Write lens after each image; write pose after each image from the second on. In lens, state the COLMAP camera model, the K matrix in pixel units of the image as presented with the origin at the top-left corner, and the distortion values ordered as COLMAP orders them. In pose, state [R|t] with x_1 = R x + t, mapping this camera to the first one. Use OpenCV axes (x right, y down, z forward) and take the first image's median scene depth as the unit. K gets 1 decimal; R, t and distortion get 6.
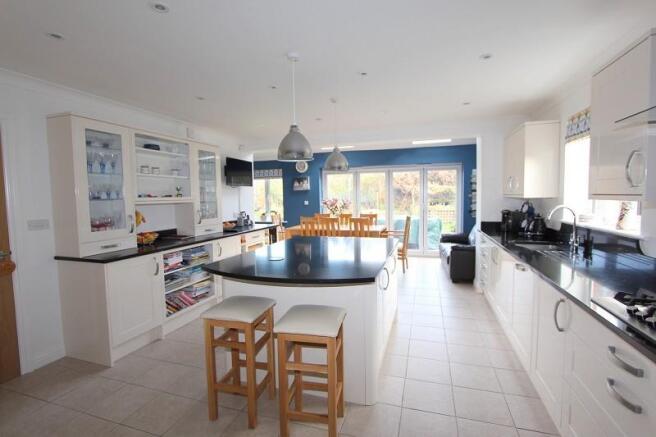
lens RADIAL K [[307.8, 0, 329.3], [0, 307.8, 218.1], [0, 0, 1]] dist [-0.028049, -0.000037]
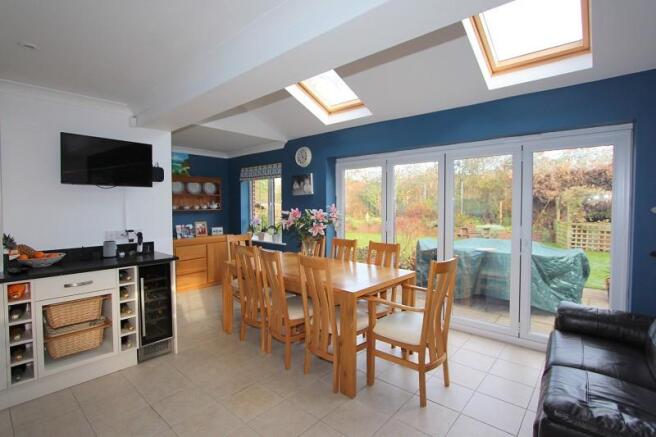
lens RADIAL K [[307.8, 0, 327.9], [0, 307.8, 216.5], [0, 0, 1]] dist [-0.028049, -0.000037]
pose [[0.909189, 0.035281, -0.414886, 0.218384], [-0.046531, 0.998772, -0.017036, -0.039169], [0.413776, 0.034794, 0.909714, 0.452733]]
